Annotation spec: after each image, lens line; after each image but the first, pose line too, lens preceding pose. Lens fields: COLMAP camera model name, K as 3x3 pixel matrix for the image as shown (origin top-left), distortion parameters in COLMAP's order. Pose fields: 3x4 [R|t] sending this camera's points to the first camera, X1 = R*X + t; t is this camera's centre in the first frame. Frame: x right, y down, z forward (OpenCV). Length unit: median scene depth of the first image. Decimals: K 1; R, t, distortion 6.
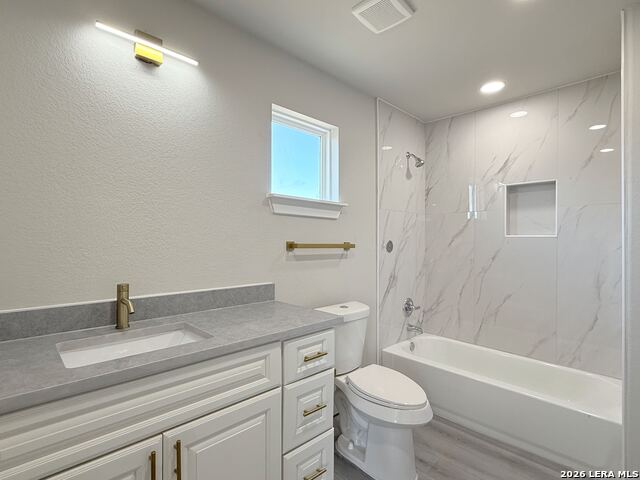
lens RADIAL K [[322.8, 0, 318.1], [0, 322.8, 242.1], [0, 0, 1]] dist [0.000763, 0.000250]
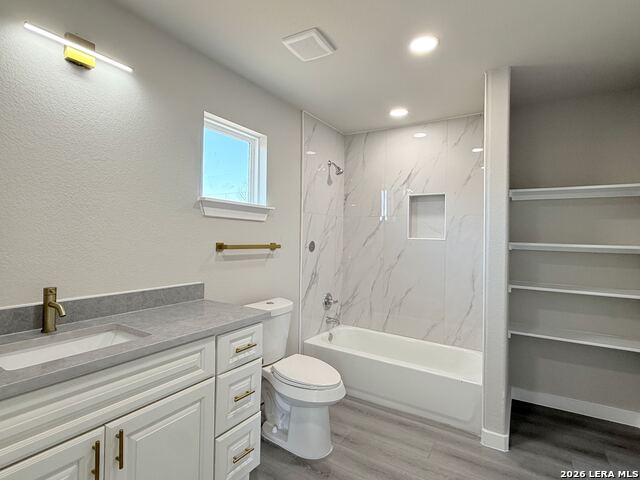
lens RADIAL K [[322.8, 0, 317.9], [0, 322.8, 236.9], [0, 0, 1]] dist [0.000763, 0.000250]
pose [[0.972105, 0.014891, 0.234074, -0.023409], [-0.014216, 0.999888, -0.004572, -0.021835], [-0.234116, 0.001117, 0.972208, -0.107728]]
